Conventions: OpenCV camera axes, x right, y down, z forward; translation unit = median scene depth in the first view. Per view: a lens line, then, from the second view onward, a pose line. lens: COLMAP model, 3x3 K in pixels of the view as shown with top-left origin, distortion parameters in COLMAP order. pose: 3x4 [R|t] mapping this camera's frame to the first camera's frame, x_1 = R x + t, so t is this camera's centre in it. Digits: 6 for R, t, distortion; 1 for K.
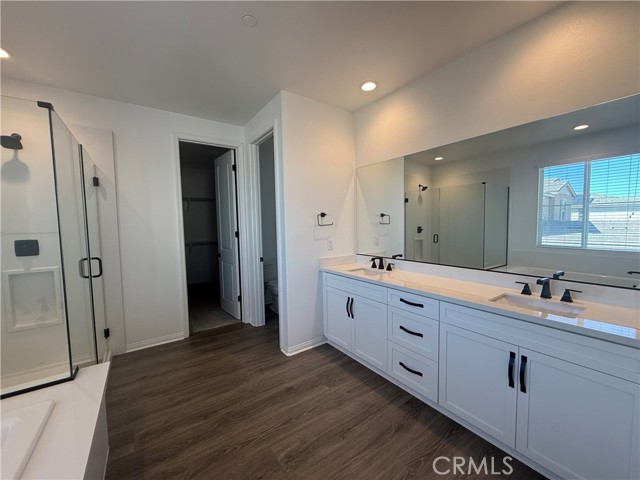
lens RADIAL K [[255.1, 0, 313.7], [0, 255.1, 239.6], [0, 0, 1]] dist [-0.000564, 0.000687]
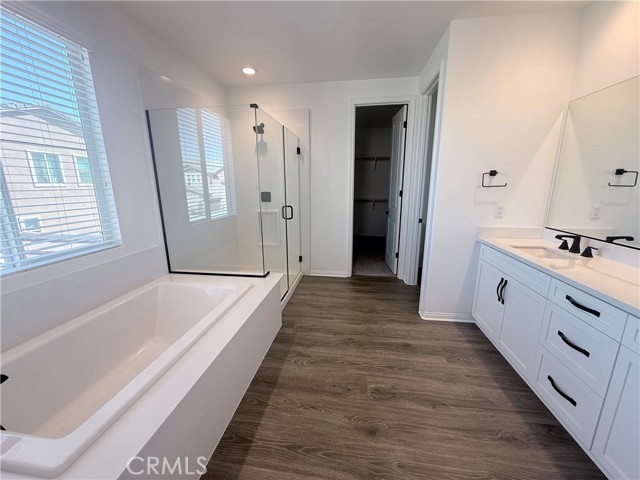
lens RADIAL K [[255.1, 0, 320.5], [0, 255.1, 239.8], [0, 0, 1]] dist [-0.000564, 0.000687]
pose [[0.730297, 0.160086, -0.664107, 0.221155], [-0.049981, 0.982070, 0.181770, -0.011096], [0.681298, -0.099553, 0.725205, 0.030404]]
